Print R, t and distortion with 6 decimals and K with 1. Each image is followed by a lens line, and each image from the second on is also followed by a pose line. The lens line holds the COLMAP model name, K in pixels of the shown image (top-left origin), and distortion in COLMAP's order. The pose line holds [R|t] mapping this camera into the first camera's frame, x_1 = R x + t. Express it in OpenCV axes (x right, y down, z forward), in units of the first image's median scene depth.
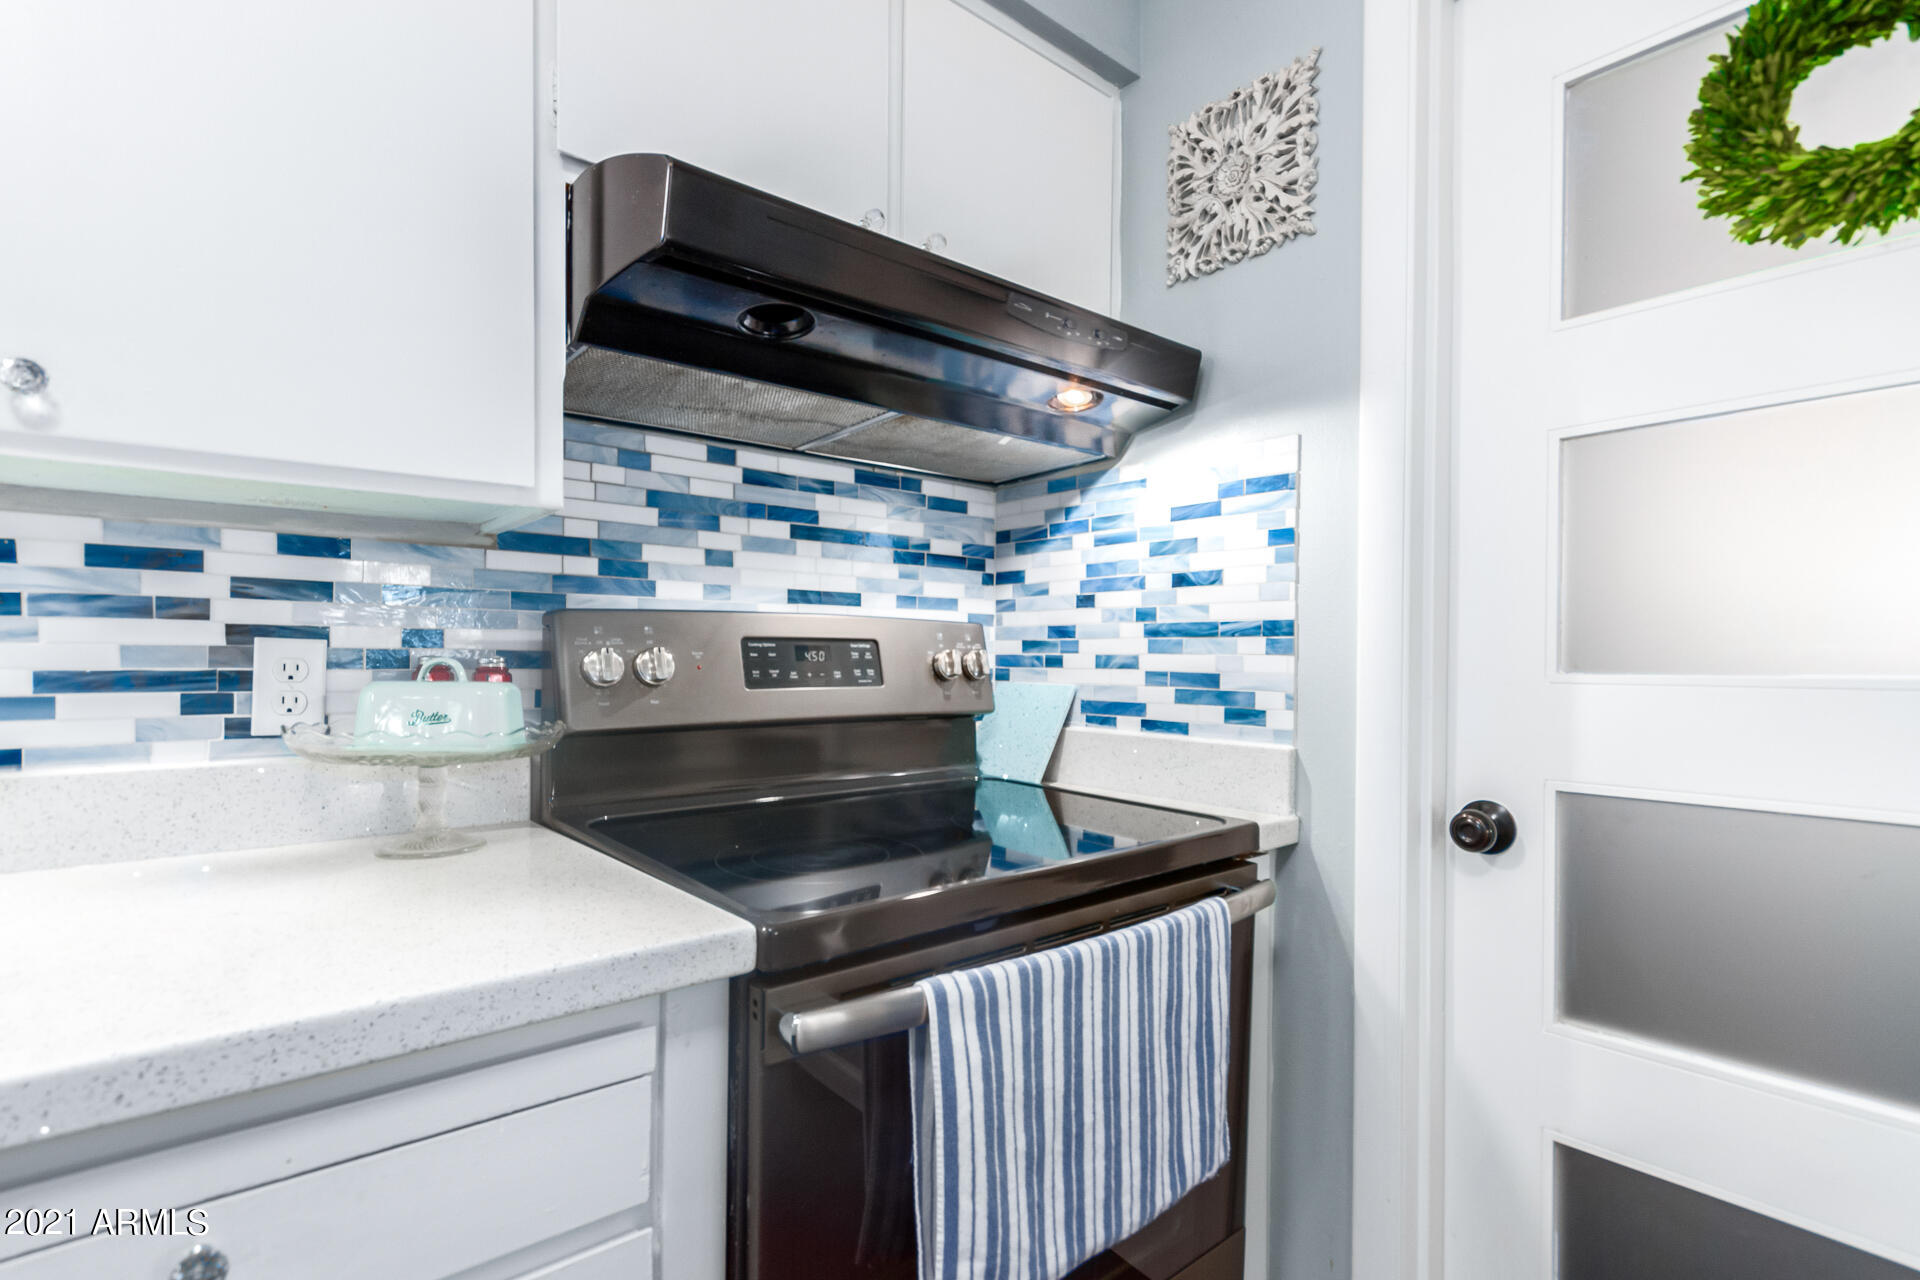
lens RADIAL K [[923.8, 0, 962.9], [0, 923.8, 658.8], [0, 0, 1]] dist [0.015807, -0.000321]
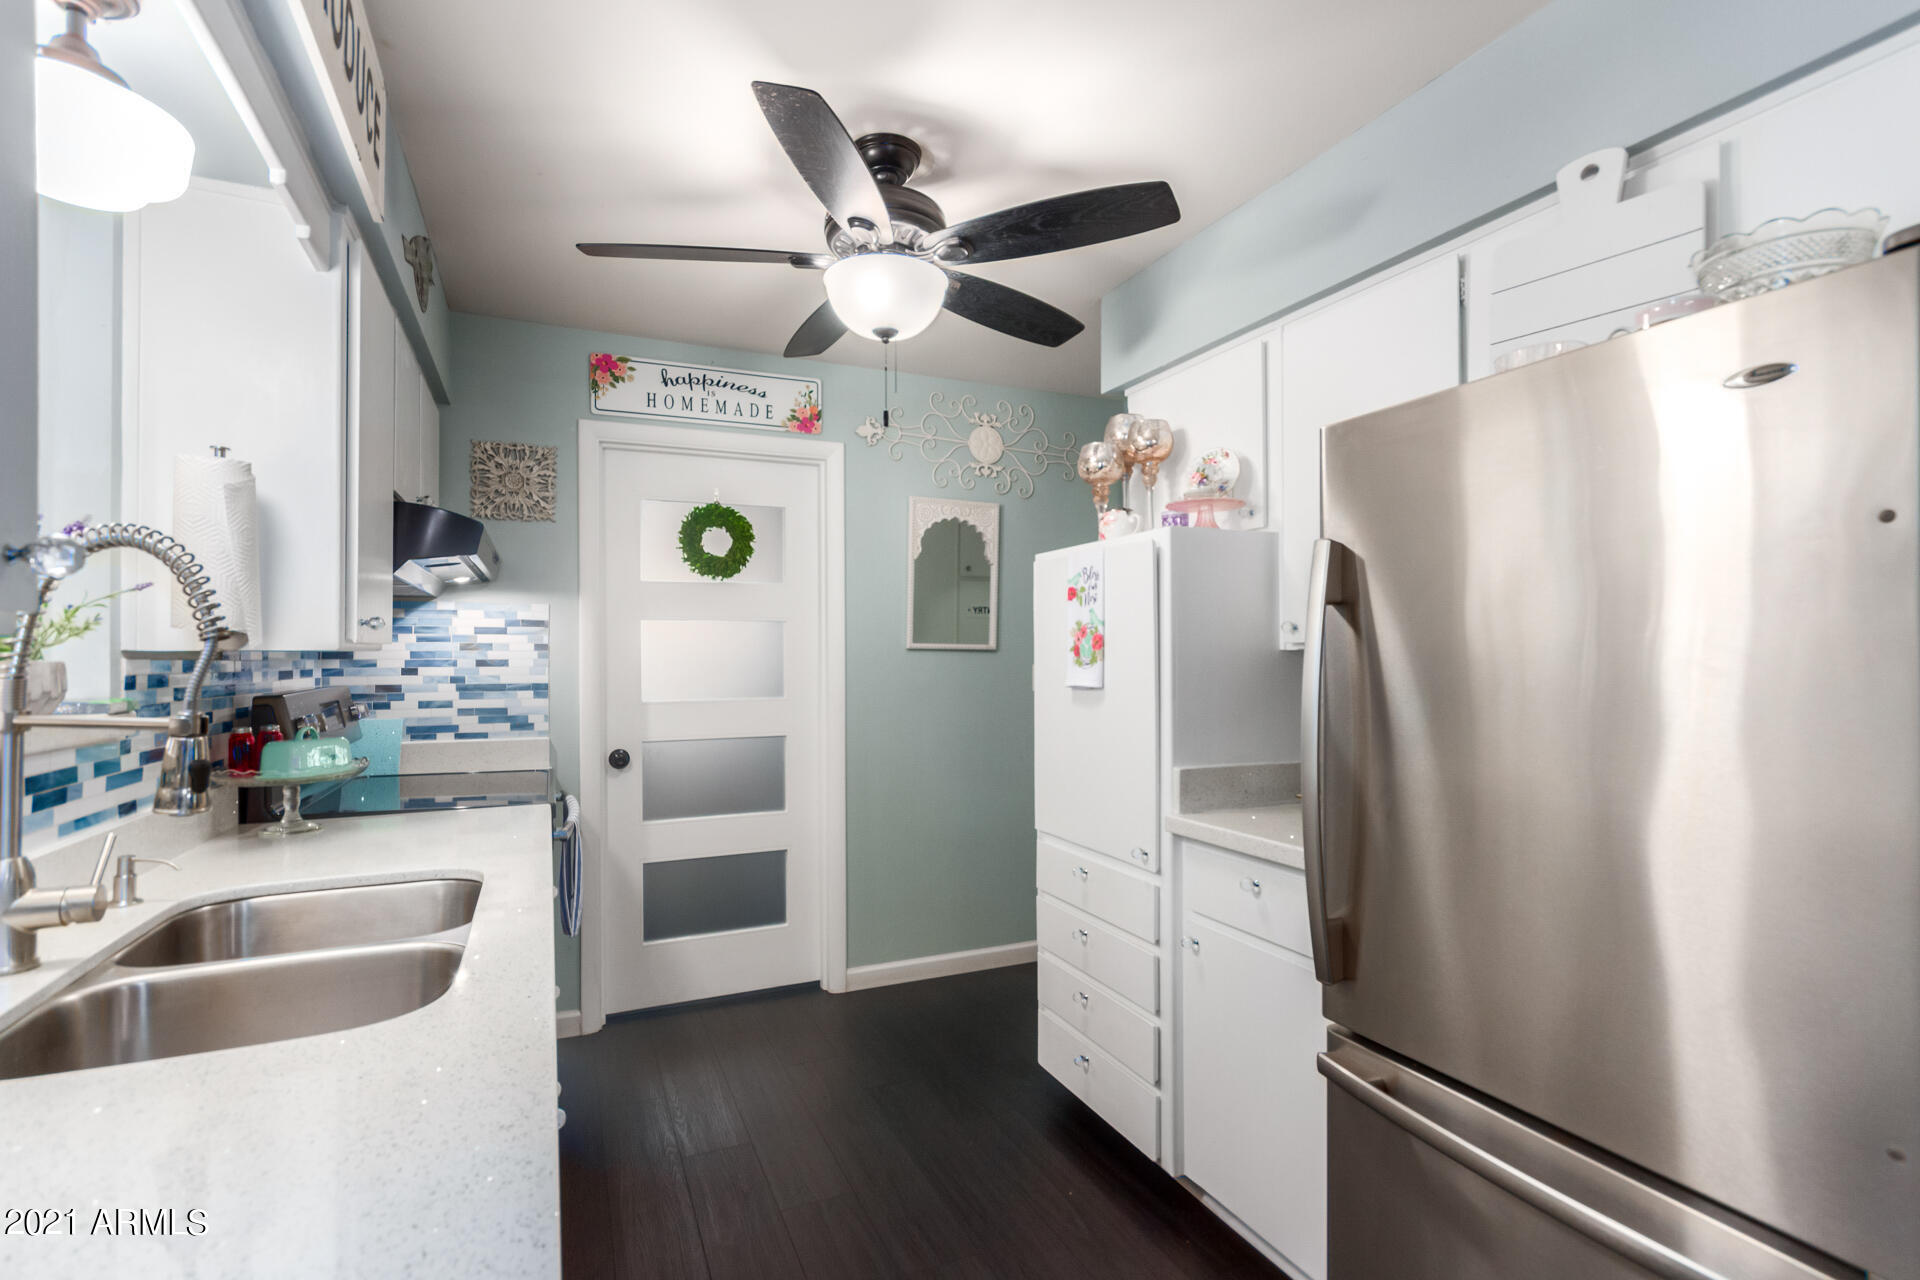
lens RADIAL K [[923.8, 0, 959.8], [0, 923.8, 646.6], [0, 0, 1]] dist [0.015807, -0.000321]
pose [[0.290599, 0.006401, 0.956824, -1.433666], [0.010295, 0.999899, -0.009816, -0.091540], [-0.956790, 0.012703, 0.290504, -0.615308]]
